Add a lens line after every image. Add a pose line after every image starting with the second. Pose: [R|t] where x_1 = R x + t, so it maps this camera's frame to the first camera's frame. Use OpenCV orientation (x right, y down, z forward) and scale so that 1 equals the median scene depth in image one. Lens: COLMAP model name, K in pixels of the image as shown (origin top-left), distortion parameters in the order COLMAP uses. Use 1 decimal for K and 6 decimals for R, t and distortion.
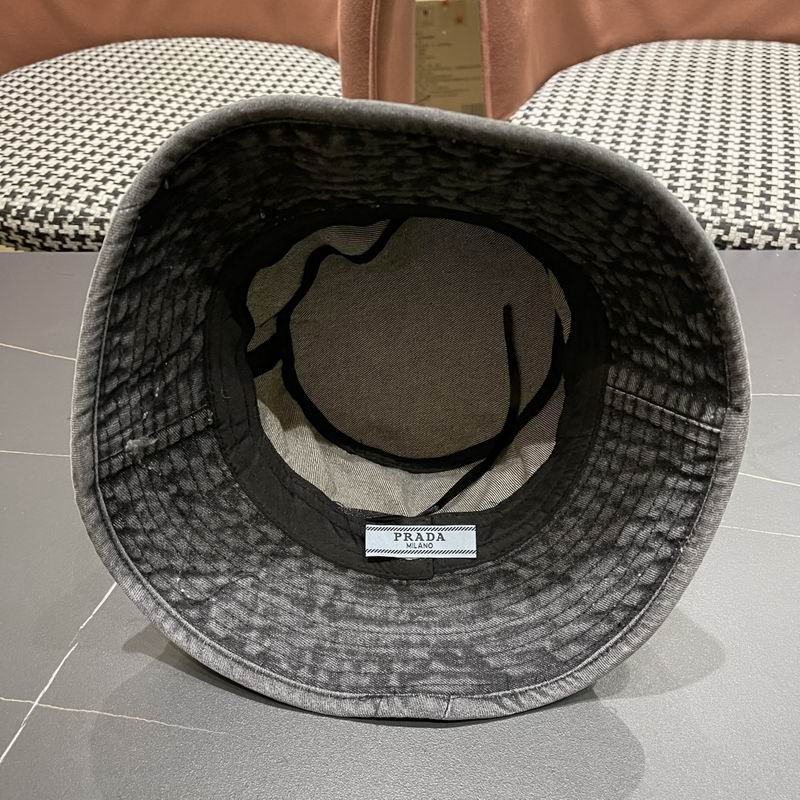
lens RADIAL K [[850.4, 0, 400.0], [0, 850.4, 400.0], [0, 0, 1]] dist [0.016343, -0.008416]
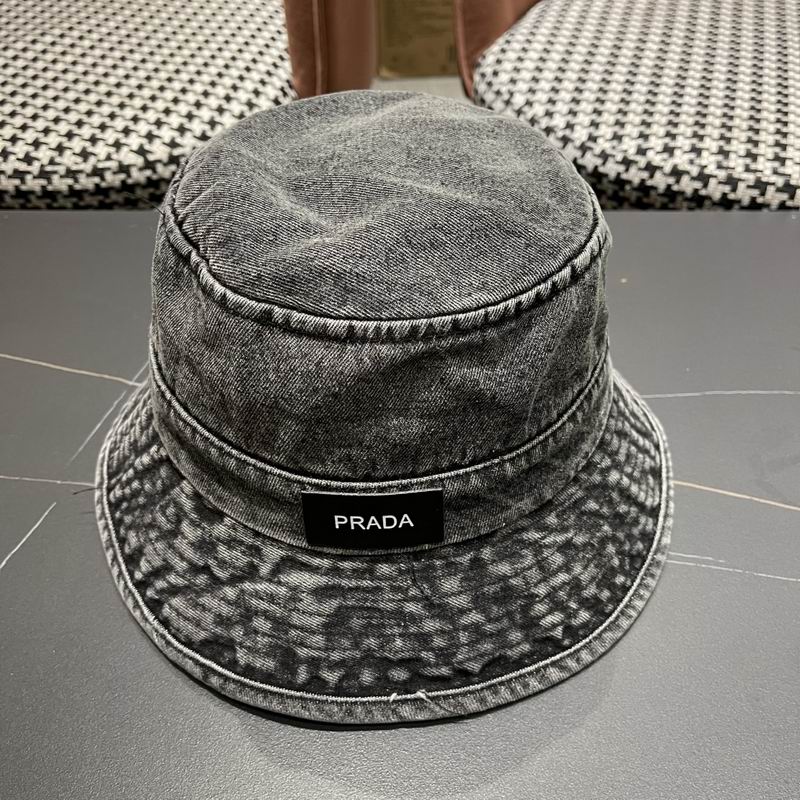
lens RADIAL K [[850.8, 0, 400.0], [0, 850.8, 400.0], [0, 0, 1]] dist [0.017983, -0.020563]
pose [[0.999994, 0.002794, 0.002148, 0.051975], [-0.002907, 0.998507, 0.054540, -0.033611], [-0.001992, -0.054546, 0.998509, 0.147046]]
